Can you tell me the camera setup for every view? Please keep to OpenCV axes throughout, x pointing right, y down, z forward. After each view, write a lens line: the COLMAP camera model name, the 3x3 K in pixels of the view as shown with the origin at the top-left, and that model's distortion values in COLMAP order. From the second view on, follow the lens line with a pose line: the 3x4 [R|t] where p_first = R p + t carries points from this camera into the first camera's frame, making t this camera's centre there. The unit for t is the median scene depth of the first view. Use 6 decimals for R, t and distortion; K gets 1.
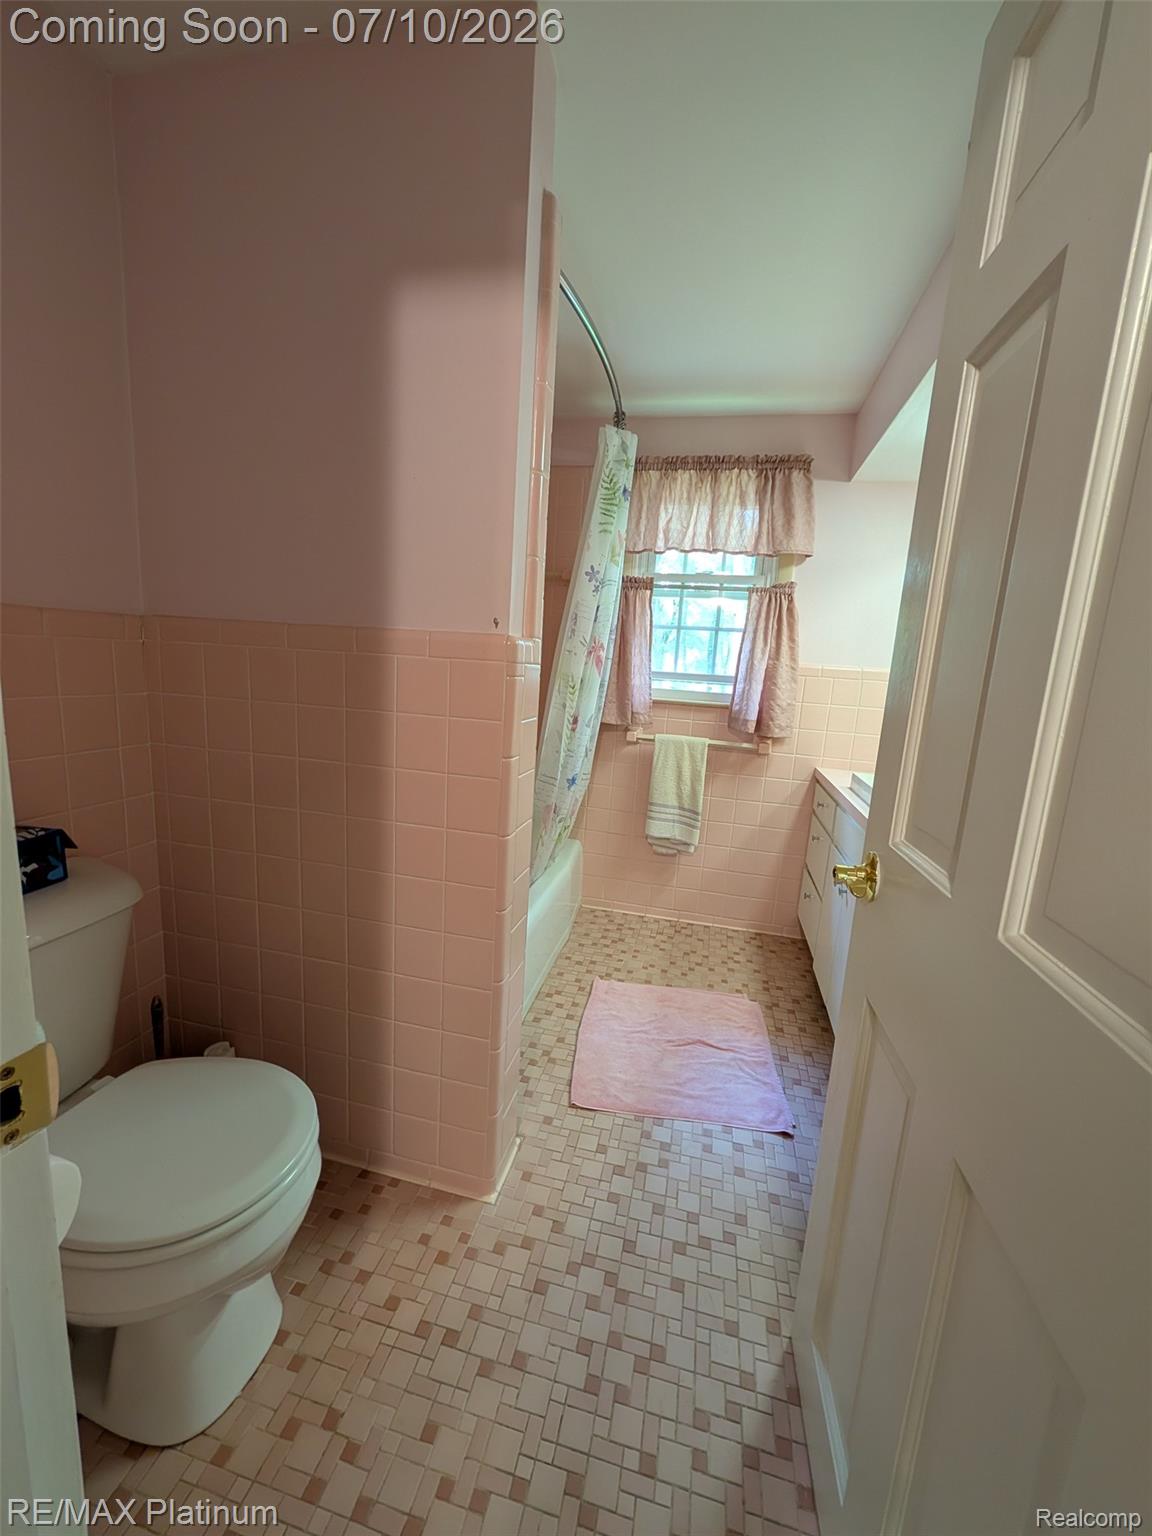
lens RADIAL K [[599.1, 0, 573.7], [0, 599.1, 764.1], [0, 0, 1]] dist [0.000819, 0.000311]
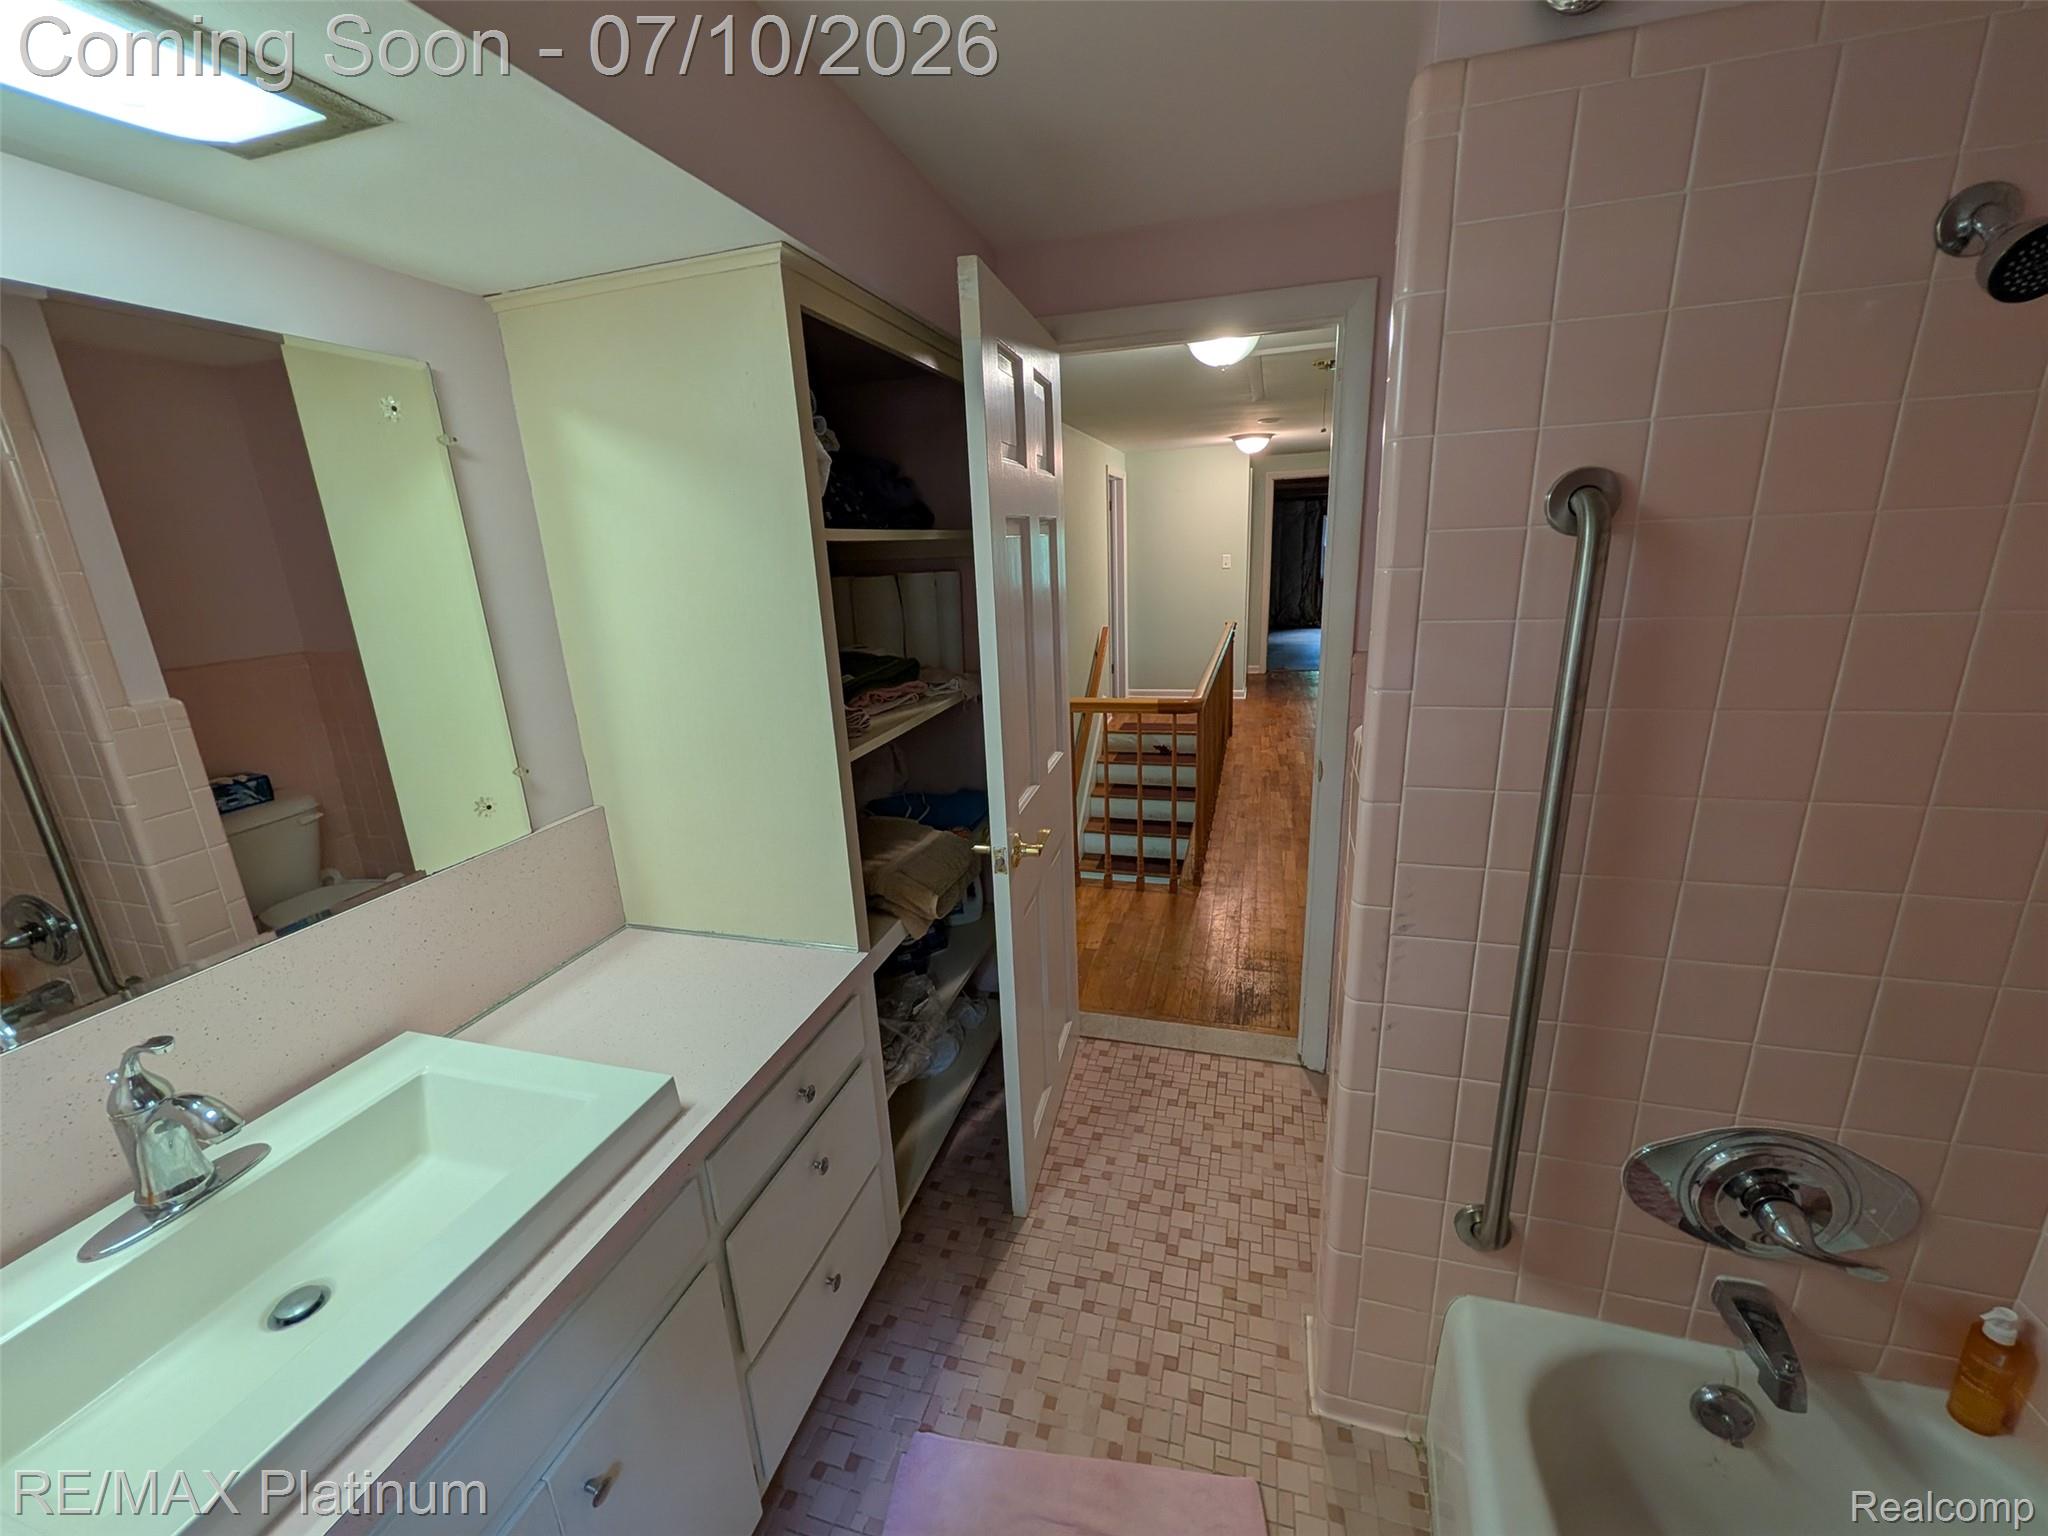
lens RADIAL K [[798.8, 0, 1019.6], [0, 798.8, 767.0], [0, 0, 1]] dist [0.000819, 0.000311]
pose [[-0.998368, -0.032283, 0.047098, 0.147039], [-0.008301, 0.898130, 0.439652, -0.295097], [-0.056494, 0.438544, -0.896932, 0.942421]]
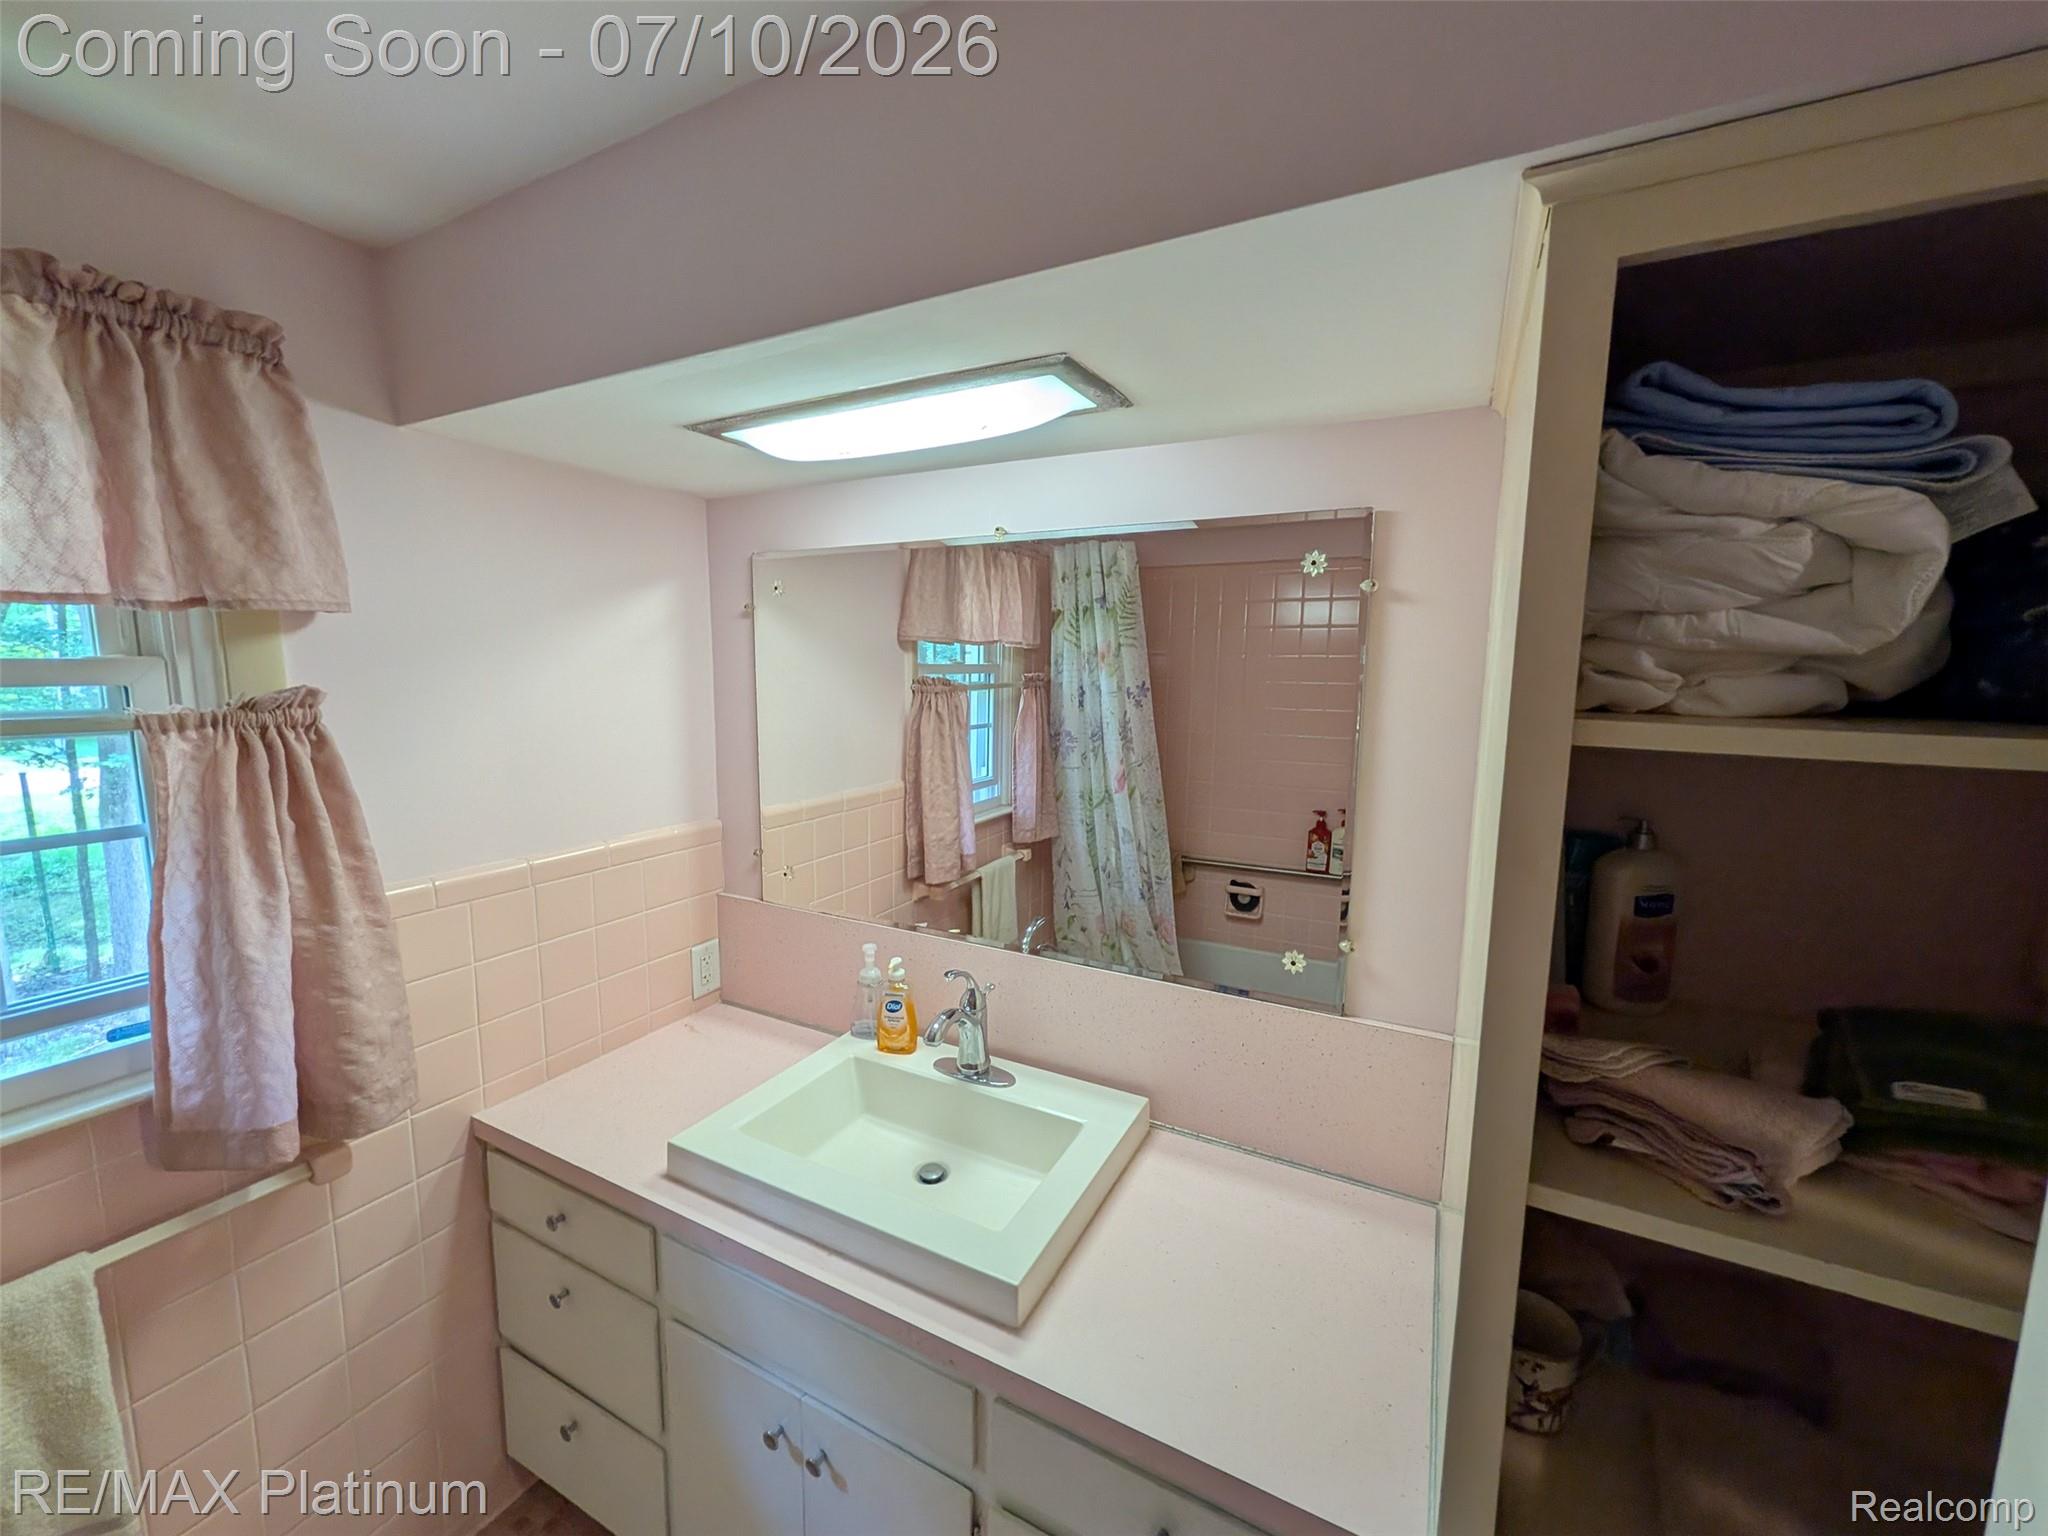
lens RADIAL K [[798.8, 0, 1020.5], [0, 798.8, 762.4], [0, 0, 1]] dist [0.000819, 0.000311]
pose [[0.255698, -0.179636, 0.949921, 0.029001], [0.184290, 0.973624, 0.134512, -0.255454], [-0.949029, 0.140666, 0.282059, 0.503859]]
